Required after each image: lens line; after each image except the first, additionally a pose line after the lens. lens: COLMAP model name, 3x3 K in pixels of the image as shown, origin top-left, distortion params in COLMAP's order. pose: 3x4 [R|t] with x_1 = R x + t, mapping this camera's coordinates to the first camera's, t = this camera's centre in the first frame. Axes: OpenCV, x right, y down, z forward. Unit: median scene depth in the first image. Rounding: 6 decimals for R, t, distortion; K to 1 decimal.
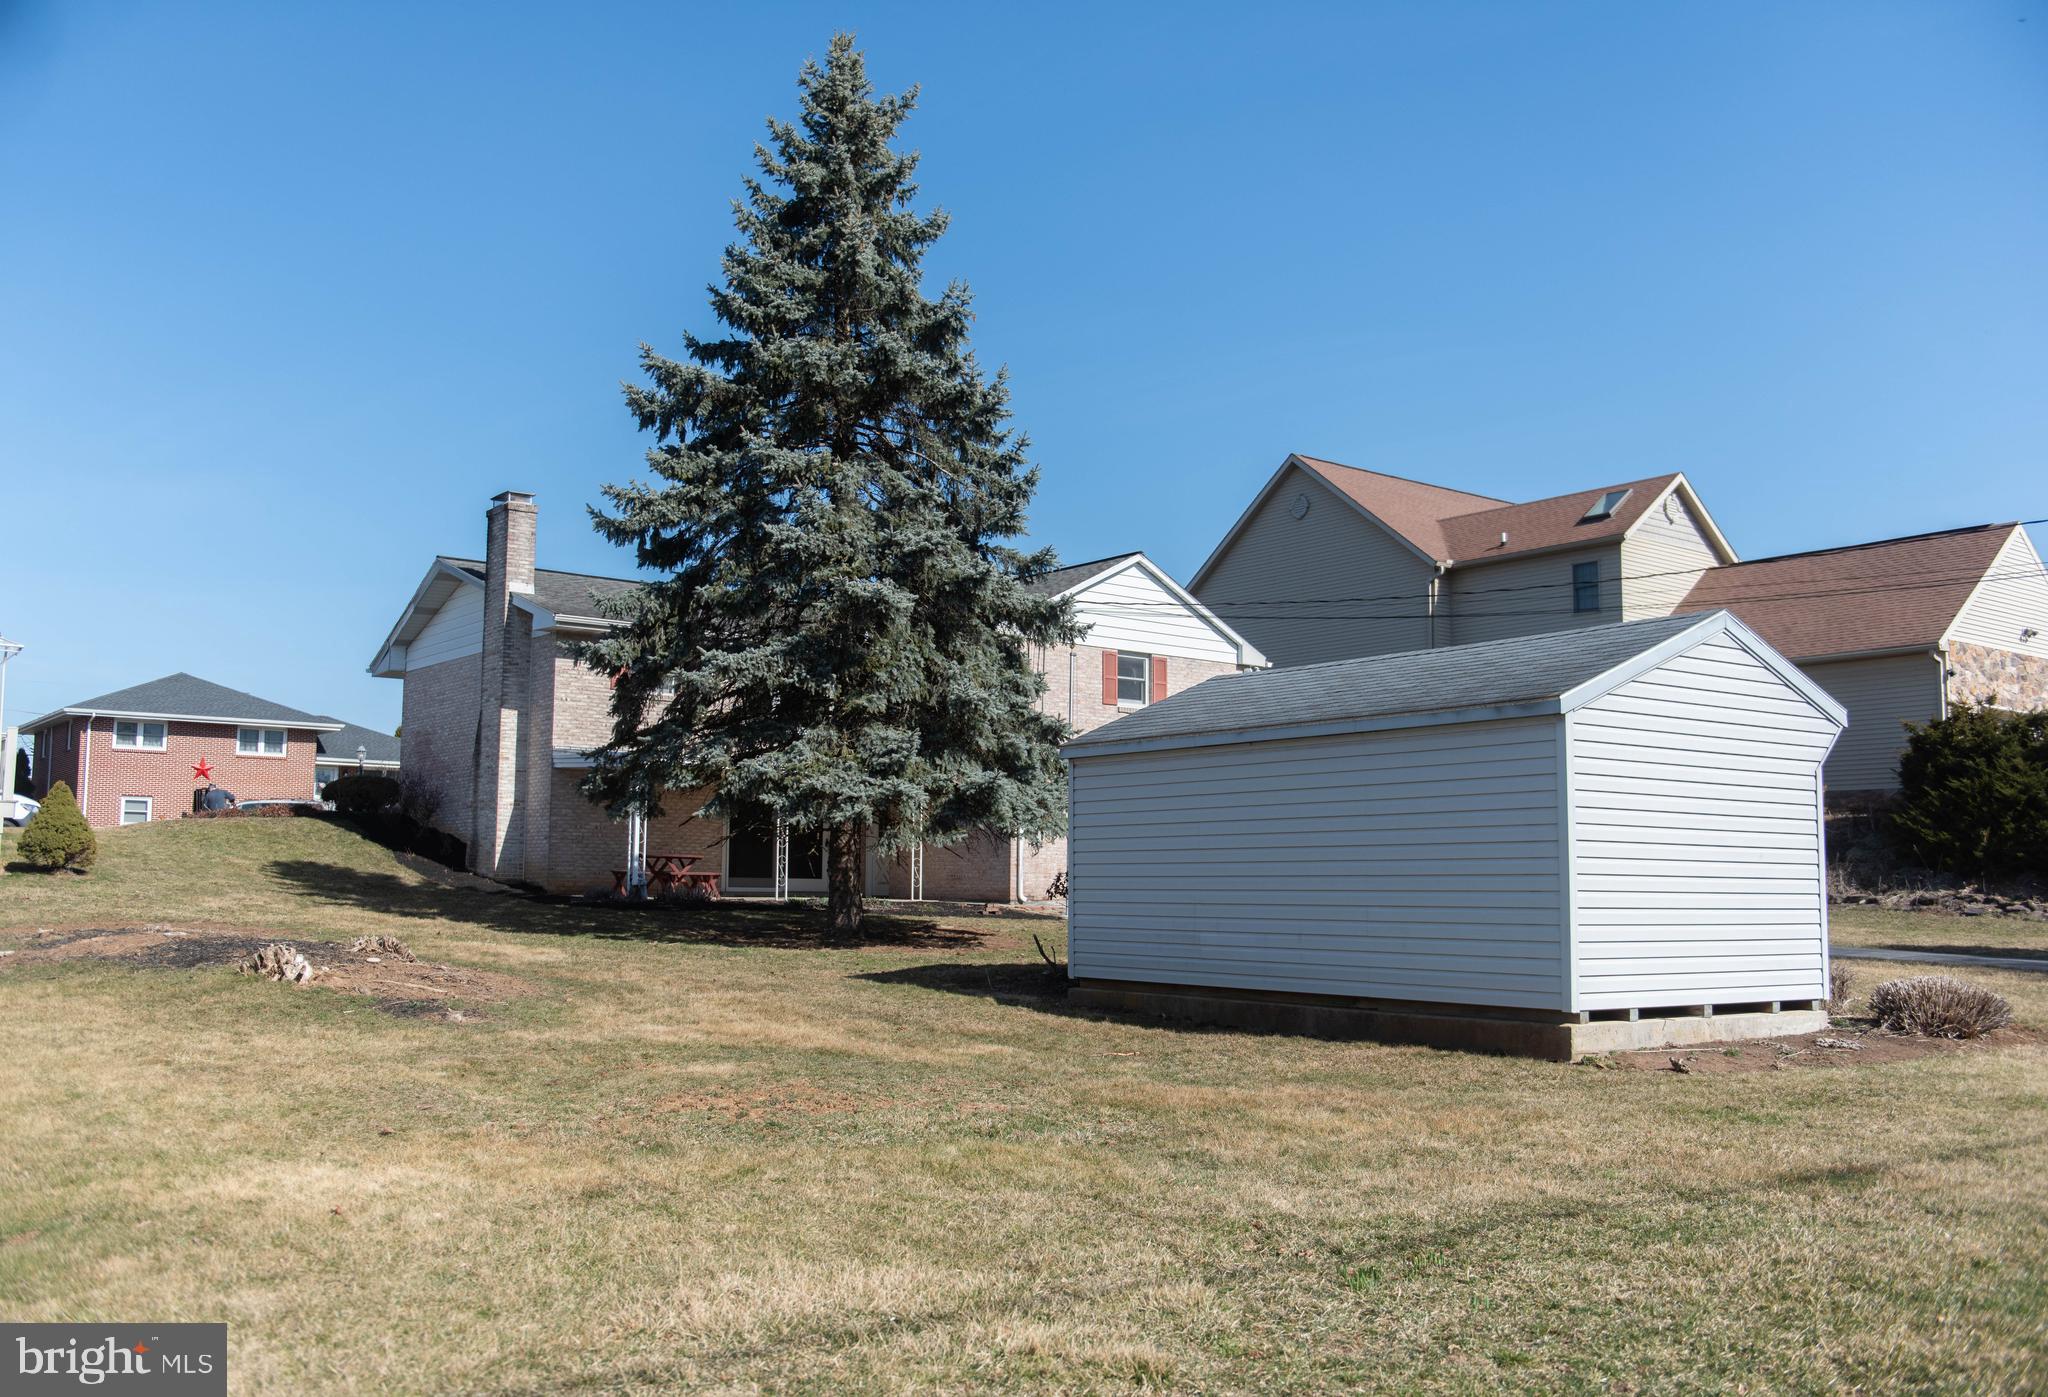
lens RADIAL K [[1929.5, 0, 1023.5], [0, 1929.5, 700.3], [0, 0, 1]] dist [-0.015962, 0.000000]
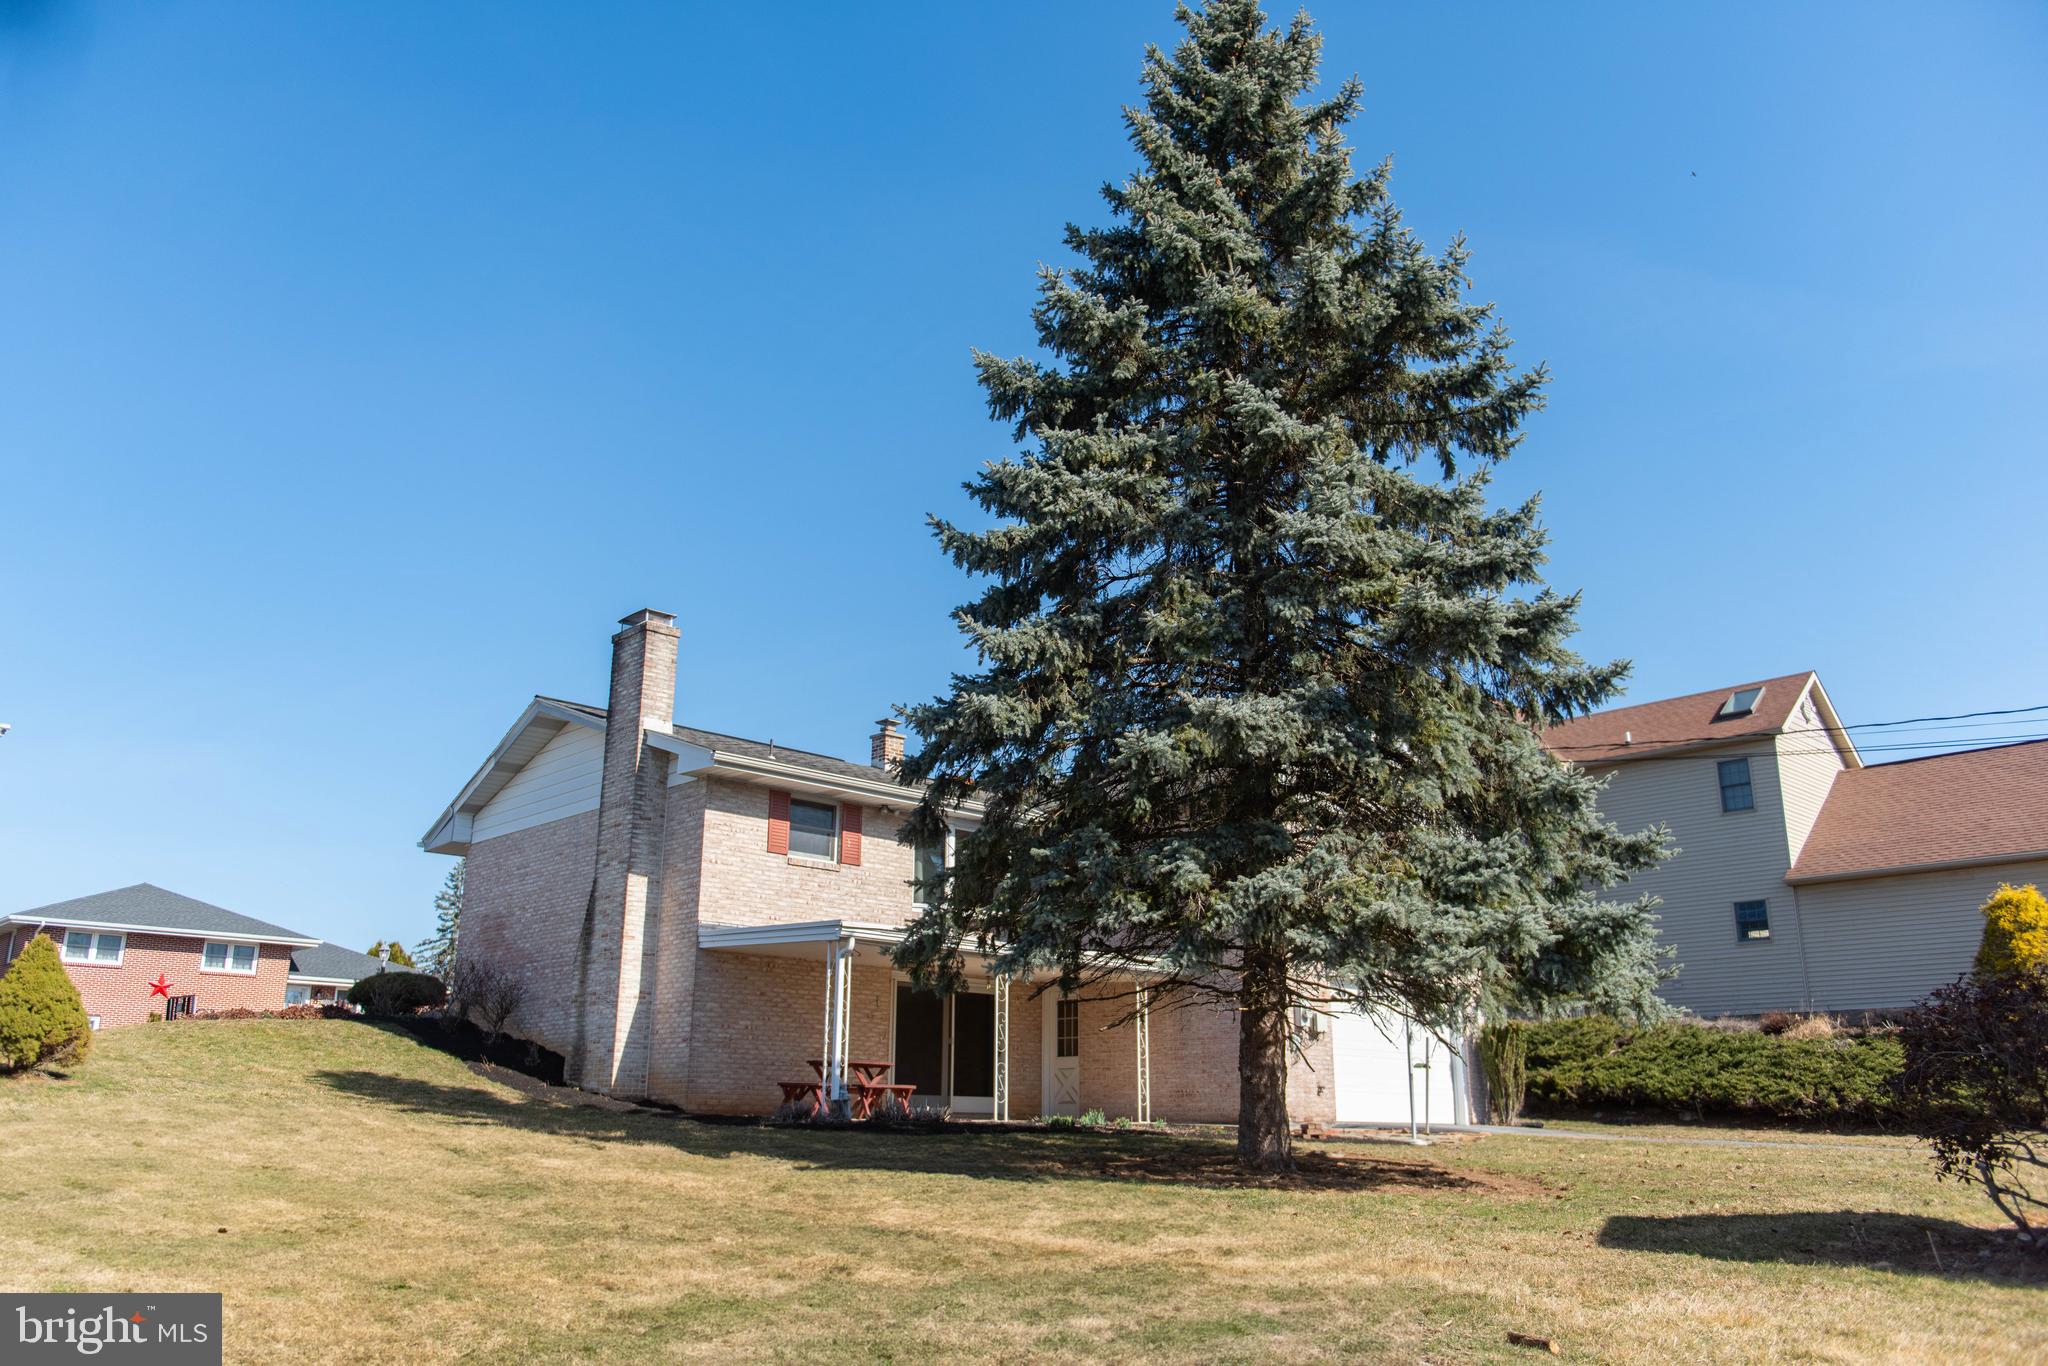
lens RADIAL K [[1589.6, 0, 1025.5], [0, 1589.6, 682.3], [0, 0, 1]] dist [0.002238, -0.000478]
pose [[0.993878, 0.026908, 0.107155, -0.179223], [-0.007860, 0.984650, -0.174361, 0.039046], [-0.110202, 0.172451, 0.978834, 0.326903]]
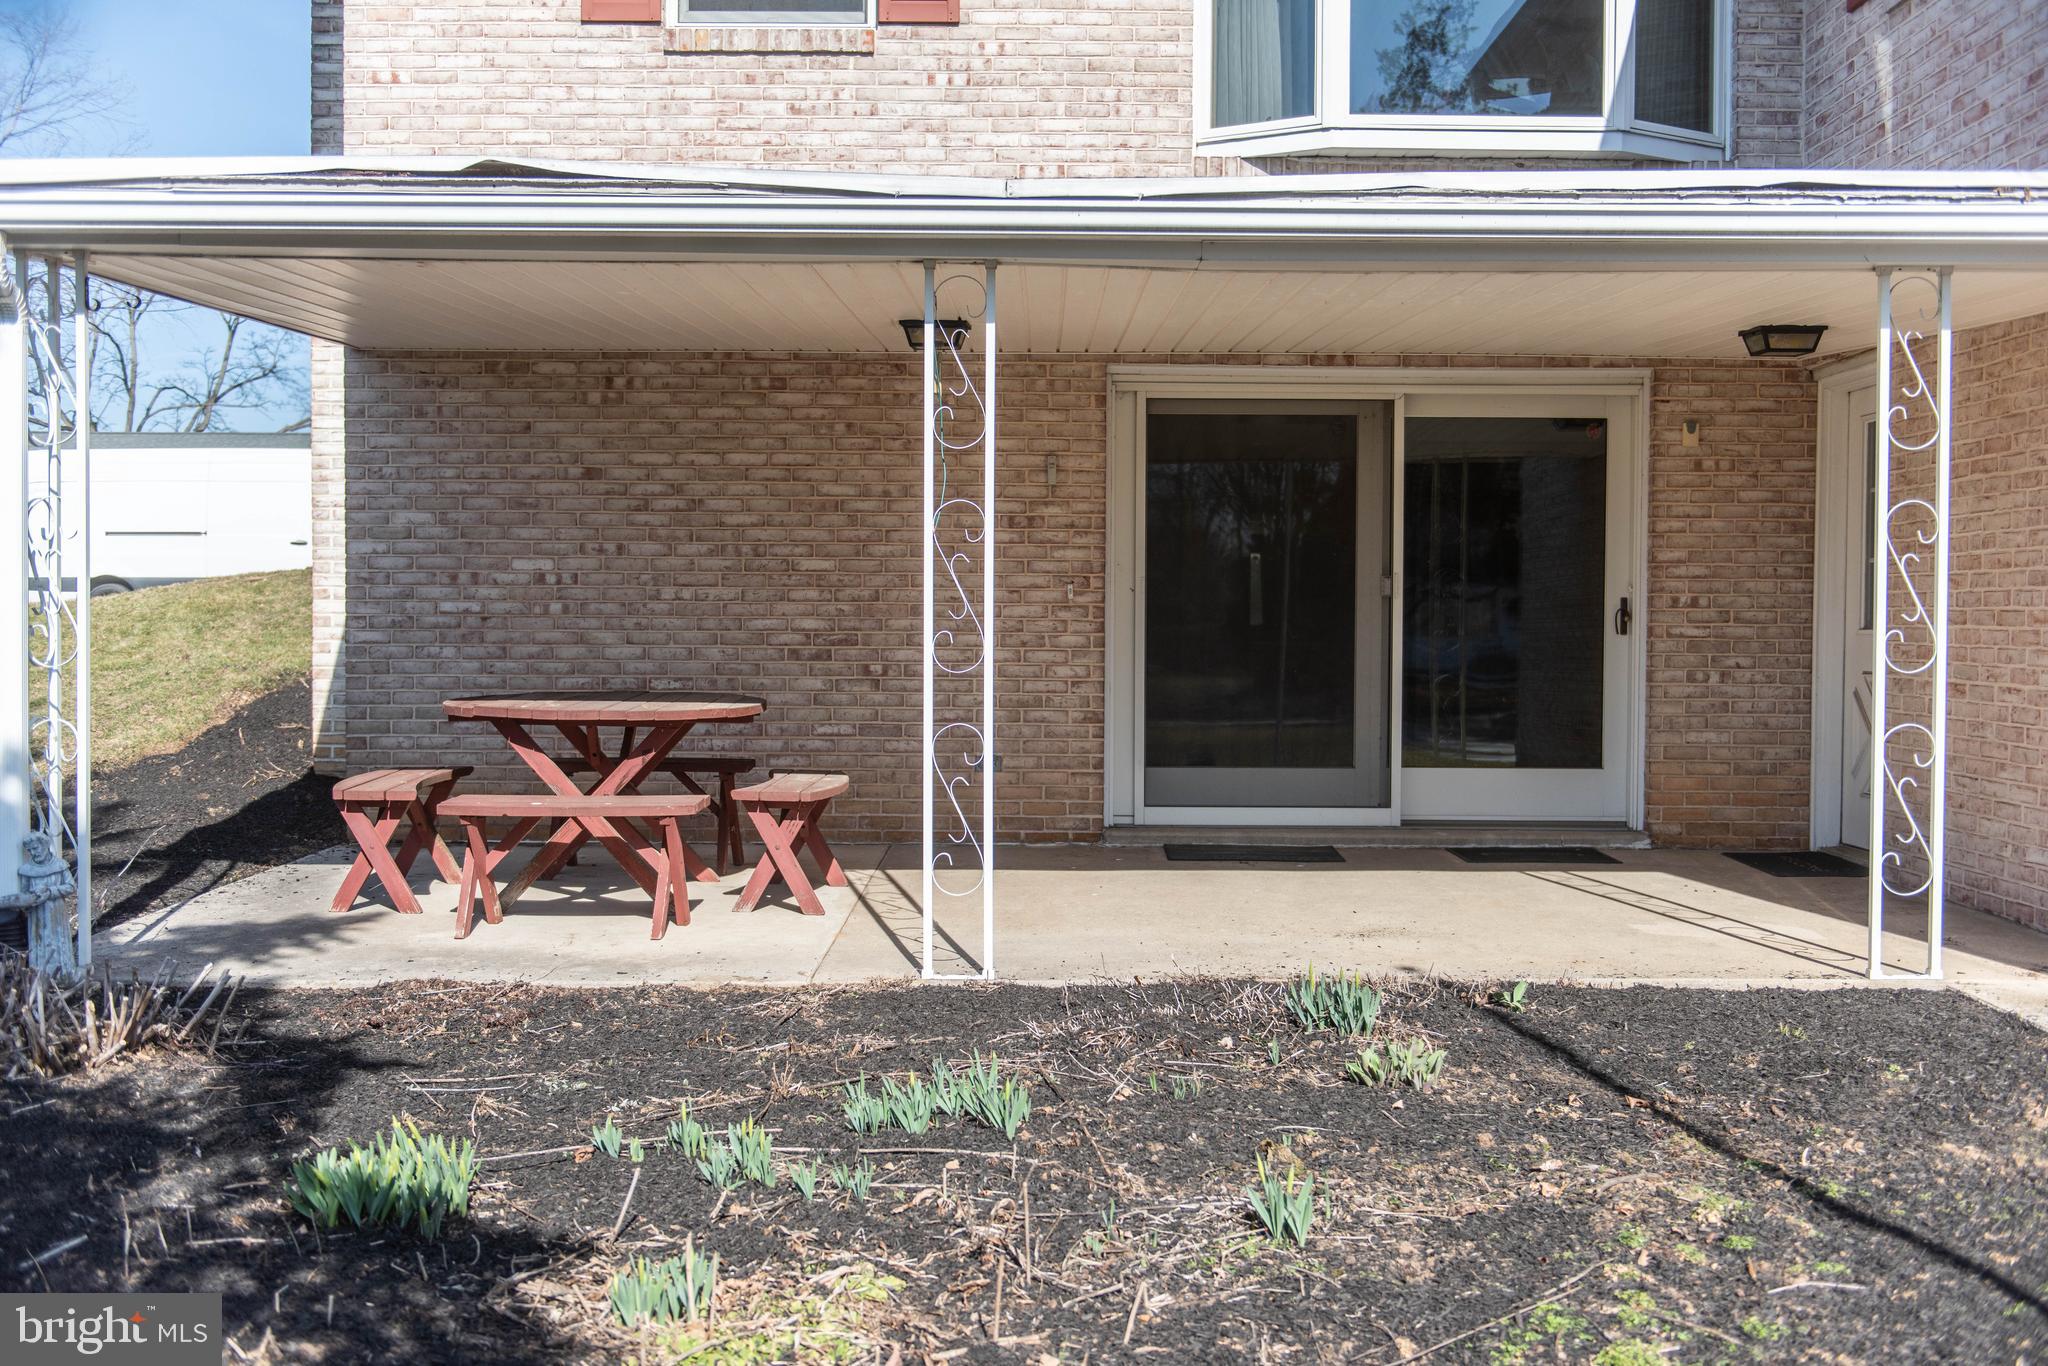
lens RADIAL K [[2000.0, 0, 1024.1], [0, 2000.0, 685.8], [0, 0, 1]] dist [0.007819, 0.000000]
pose [[0.799370, -0.003635, -0.600828, -0.012929], [0.067109, 0.994265, 0.083270, 0.061416], [0.597080, -0.106884, 0.795029, 0.815137]]
